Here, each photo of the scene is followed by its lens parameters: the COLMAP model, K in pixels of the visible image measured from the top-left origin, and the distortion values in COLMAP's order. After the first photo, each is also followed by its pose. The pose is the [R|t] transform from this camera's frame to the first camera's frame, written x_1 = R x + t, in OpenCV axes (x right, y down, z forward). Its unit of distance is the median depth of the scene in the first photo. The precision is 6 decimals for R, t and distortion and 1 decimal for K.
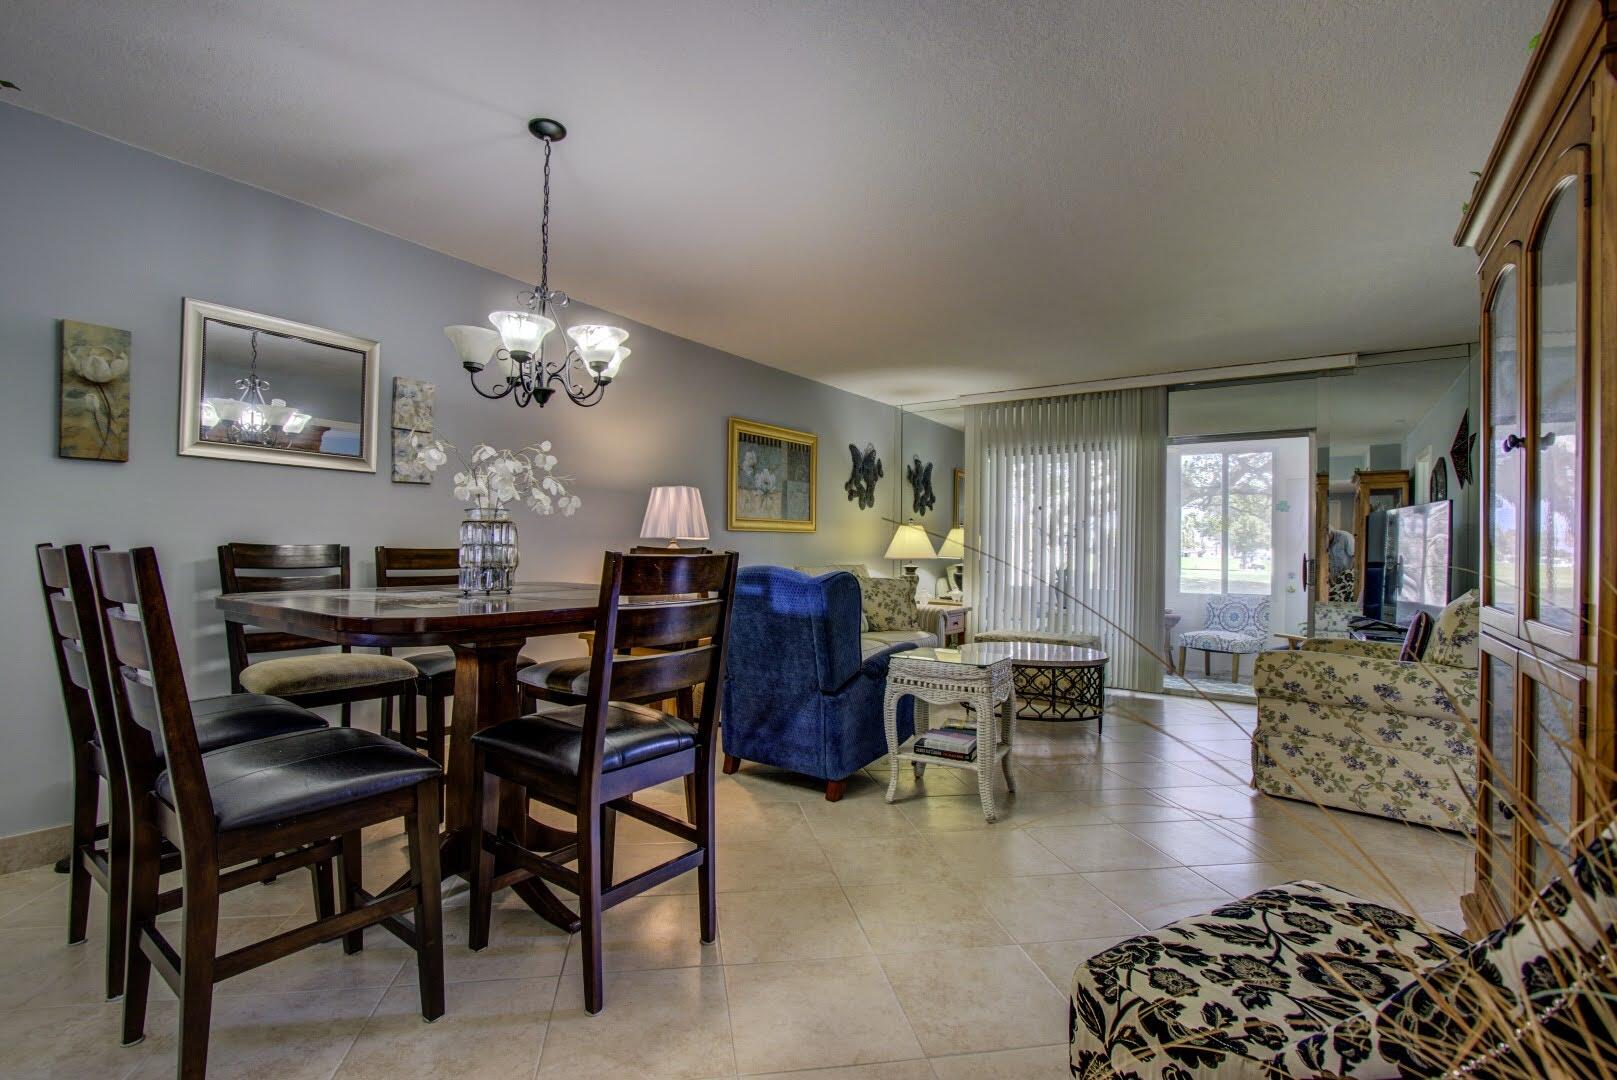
lens RADIAL K [[721.8, 0, 808.6], [0, 721.8, 544.0], [0, 0, 1]] dist [-0.003475, -0.001250]
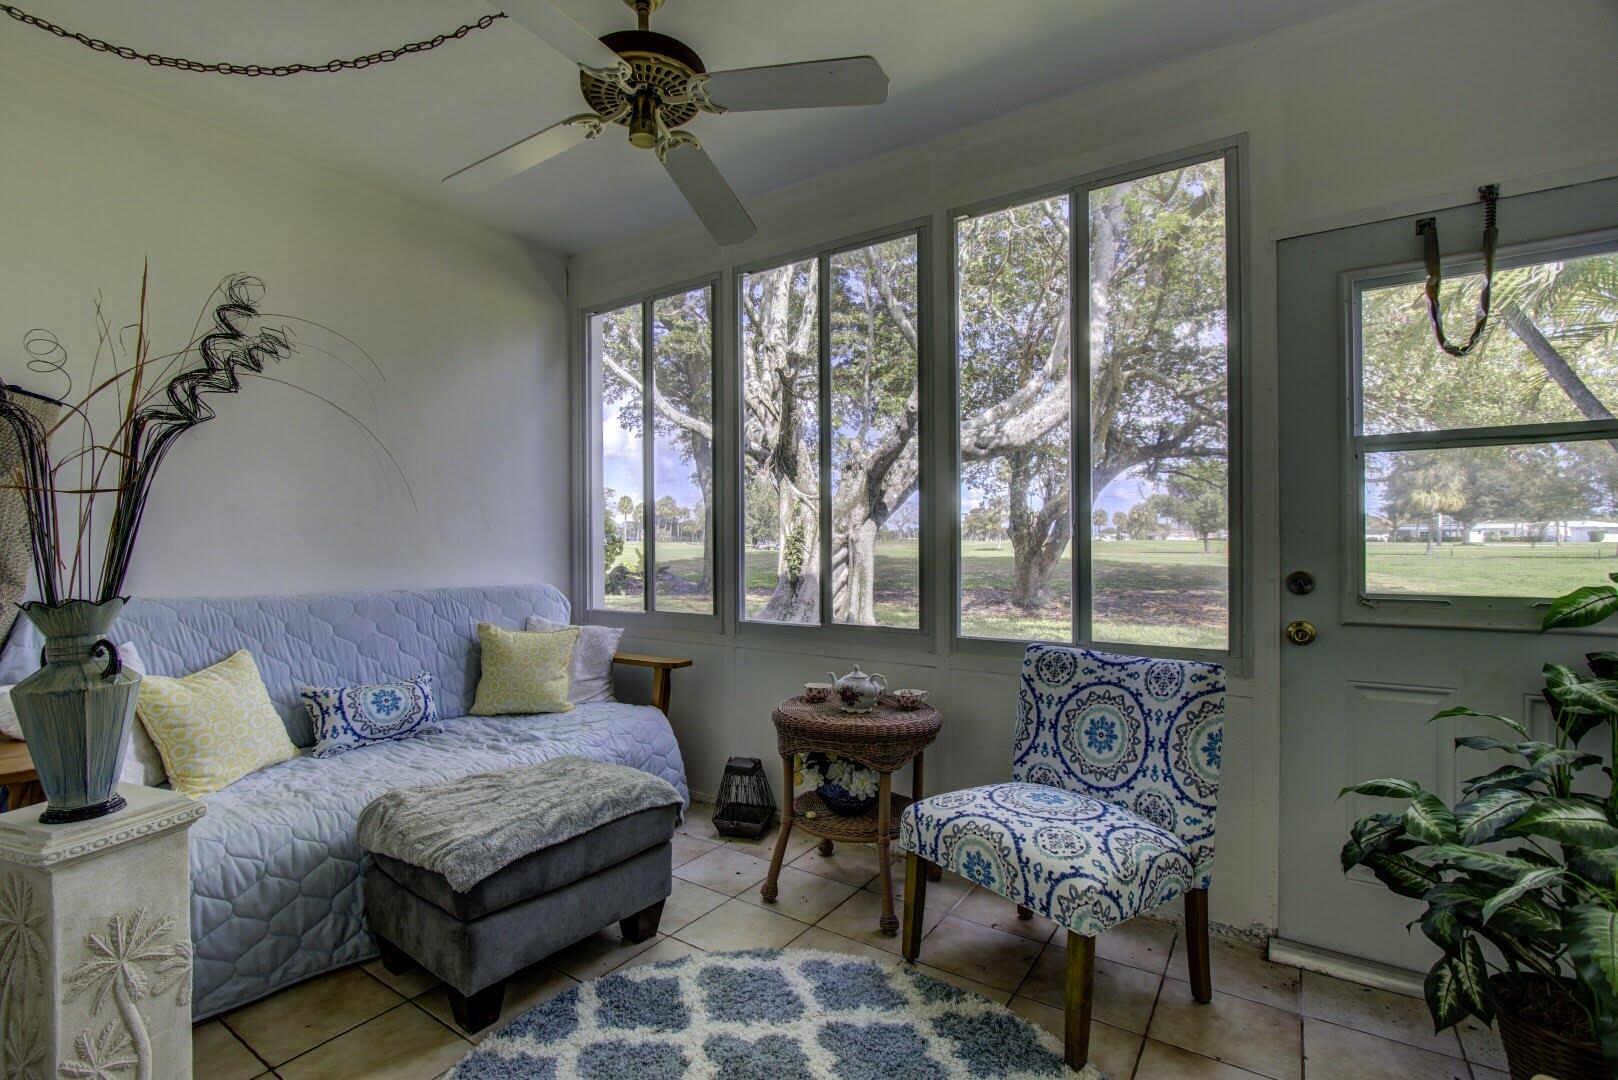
lens RADIAL K [[722.3, 0, 805.8], [0, 722.3, 539.9], [0, 0, 1]] dist [-0.003475, -0.001250]
pose [[0.999248, -0.014811, 0.035838, 0.547197], [0.014400, 0.999828, 0.011696, 0.024285], [-0.036005, -0.011171, 0.999289, 0.849338]]
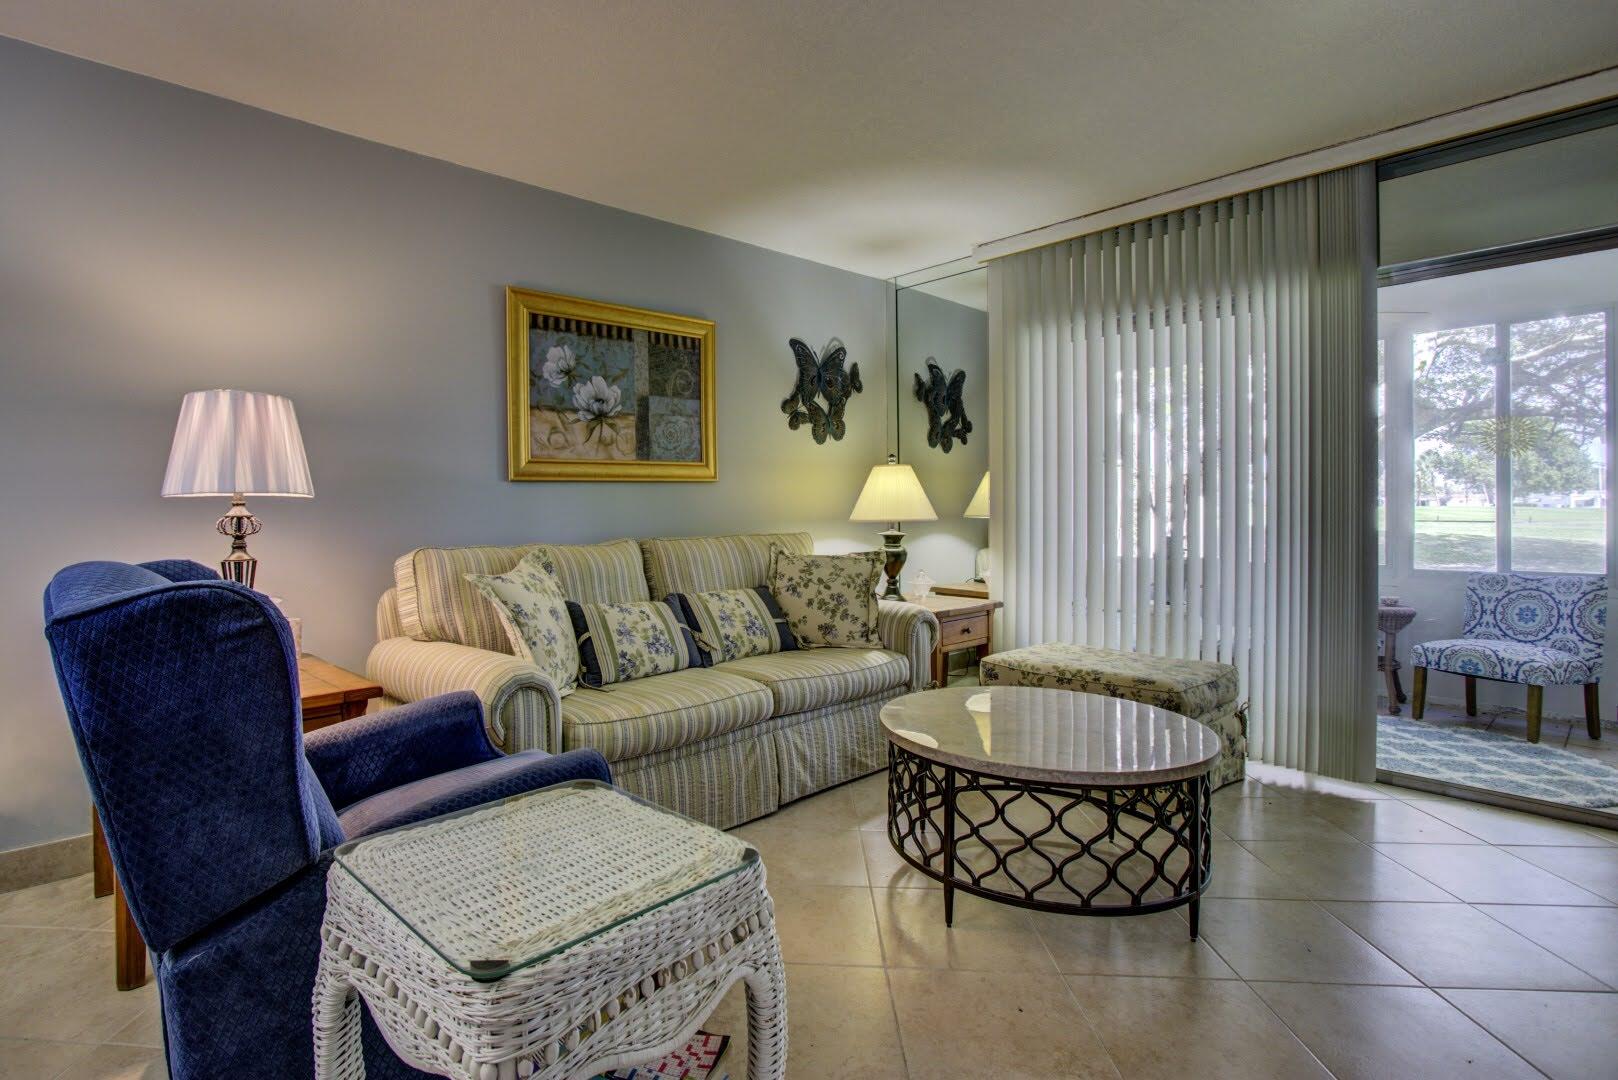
lens RADIAL K [[722.3, 0, 802.4], [0, 722.3, 509.0], [0, 0, 1]] dist [-0.003475, -0.001250]
pose [[0.973648, -0.019645, -0.227208, 0.203625], [0.021894, 0.999733, 0.007381, 0.004121], [0.227002, -0.012161, 0.973818, 0.391373]]
